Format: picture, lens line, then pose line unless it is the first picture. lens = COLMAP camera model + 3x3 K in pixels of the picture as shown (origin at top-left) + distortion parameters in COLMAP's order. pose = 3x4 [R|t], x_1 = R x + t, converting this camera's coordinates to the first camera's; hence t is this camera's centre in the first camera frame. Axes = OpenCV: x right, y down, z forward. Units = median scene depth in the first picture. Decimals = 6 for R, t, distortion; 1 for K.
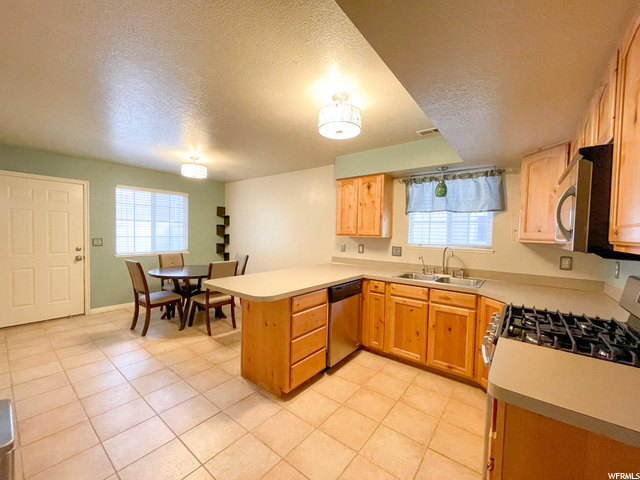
lens RADIAL K [[259.7, 0, 320.0], [0, 259.7, 240.0], [0, 0, 1]] dist [0.000129, 0.000030]
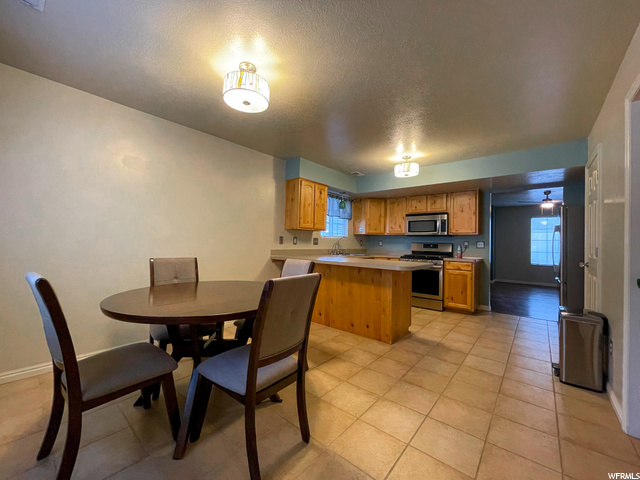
lens RADIAL K [[254.8, 0, 320.0], [0, 254.8, 240.0], [0, 0, 1]] dist [-0.000418, -0.000030]
pose [[0.028501, -0.008448, 0.999558, -1.109338], [0.007834, 0.999935, 0.008228, 0.025572], [-0.999563, 0.007596, 0.028565, 0.967501]]
